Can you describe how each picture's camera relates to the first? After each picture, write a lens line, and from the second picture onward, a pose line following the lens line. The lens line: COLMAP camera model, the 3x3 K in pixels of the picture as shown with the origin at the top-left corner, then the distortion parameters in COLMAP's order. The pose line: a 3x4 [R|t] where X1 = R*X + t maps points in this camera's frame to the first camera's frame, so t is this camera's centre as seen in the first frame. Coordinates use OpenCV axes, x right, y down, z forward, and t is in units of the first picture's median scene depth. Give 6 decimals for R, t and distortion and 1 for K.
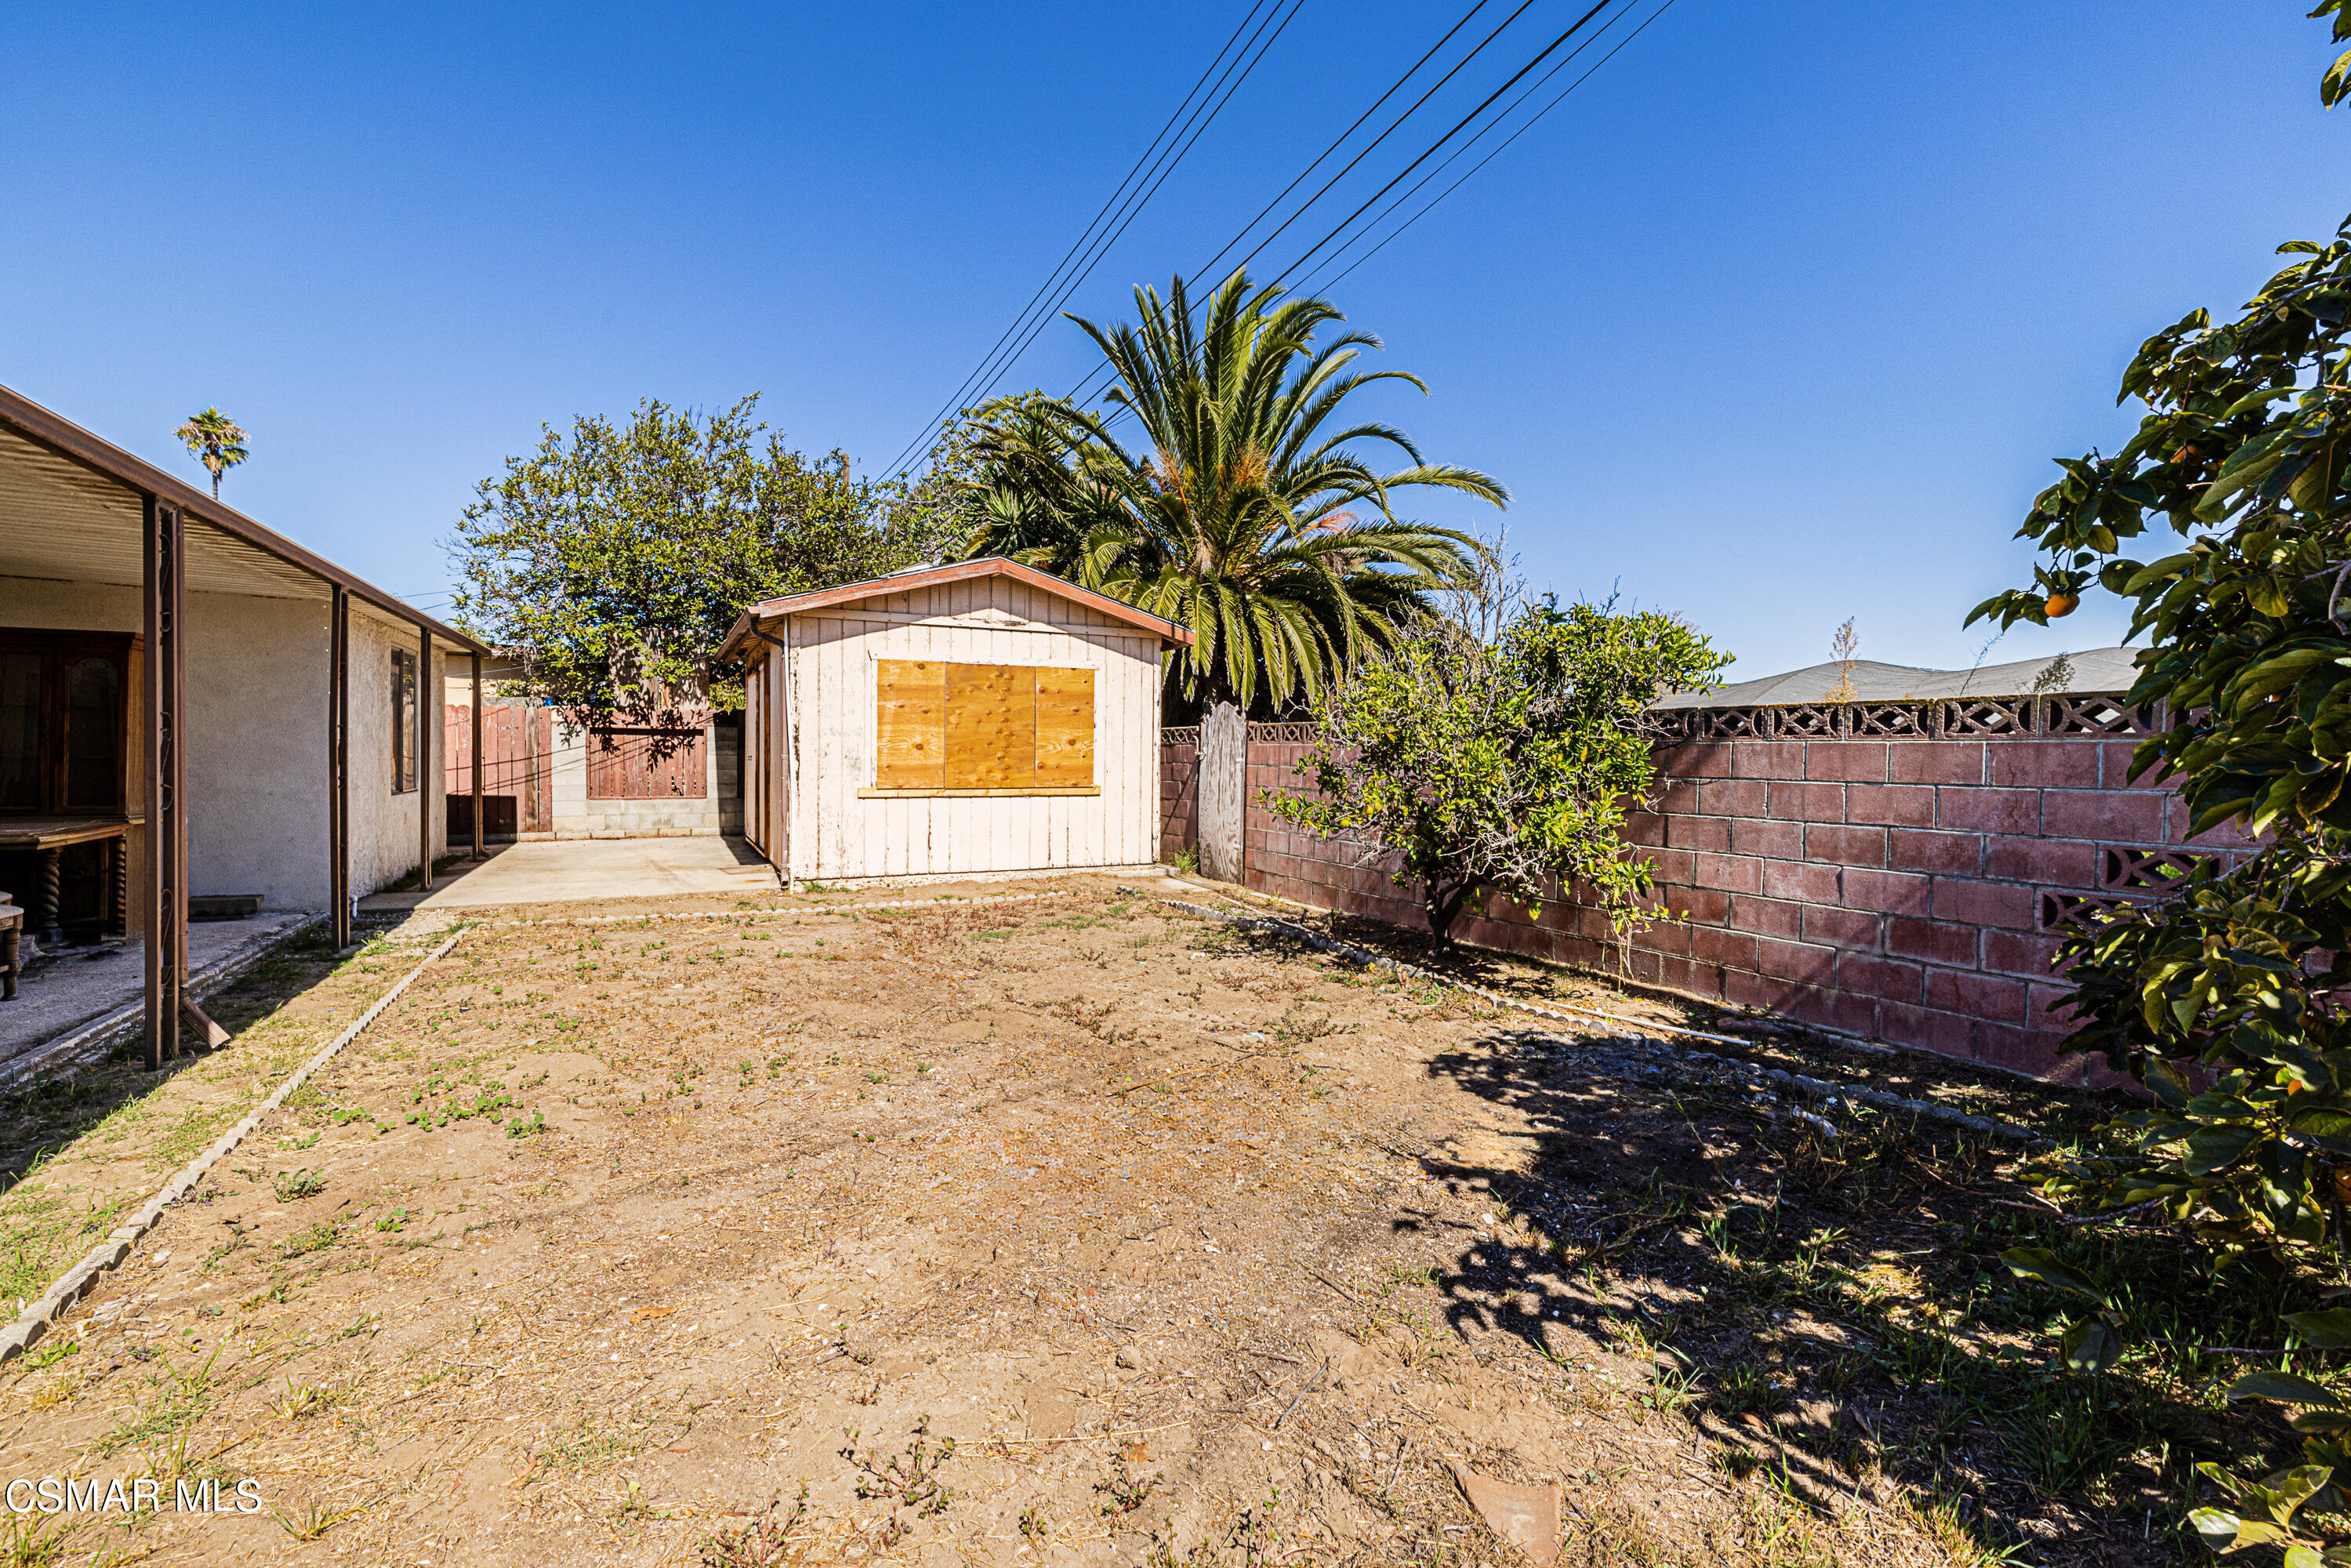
lens RADIAL K [[1061.0, 0, 1227.6], [0, 1061.0, 766.2], [0, 0, 1]] dist [0.000315, -0.000386]
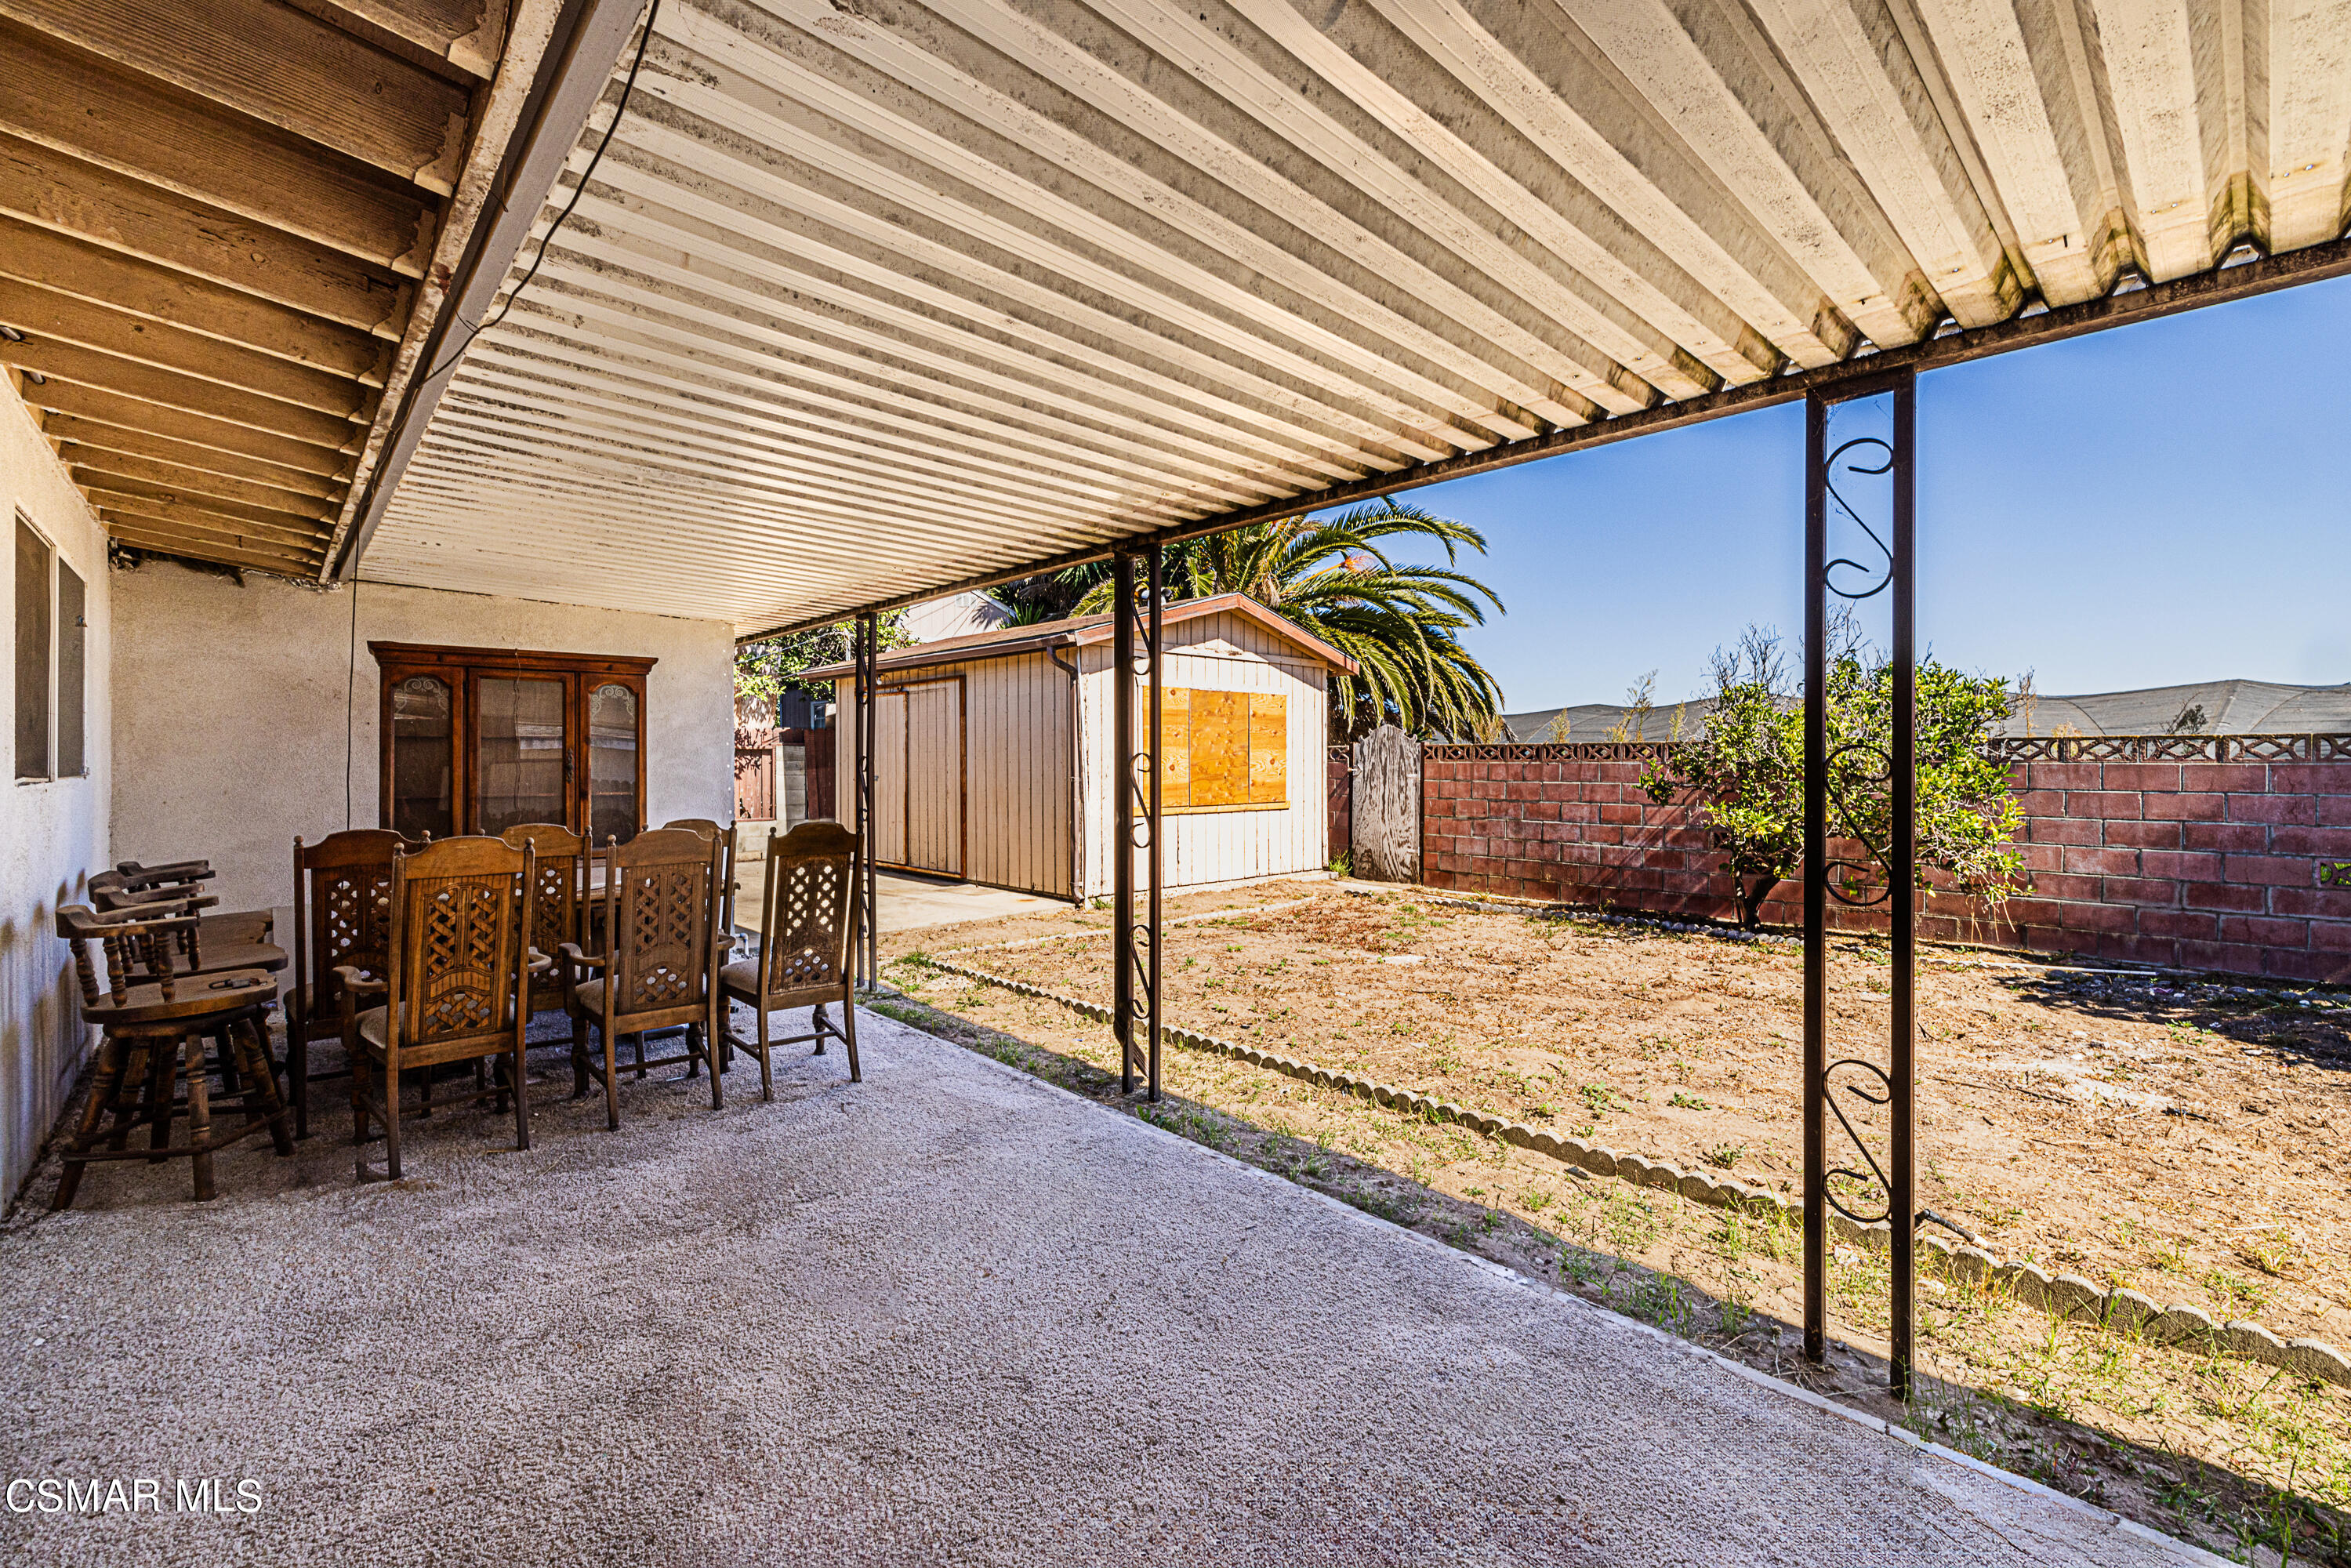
lens RADIAL K [[1012.4, 0, 1175.8], [0, 1012.4, 756.2], [0, 0, 1]] dist [0.002602, 0.000123]
pose [[0.959395, -0.007503, 0.281966, -0.564009], [0.011788, 0.999839, -0.013503, -0.015682], [-0.281819, 0.016279, 0.959329, 0.019757]]
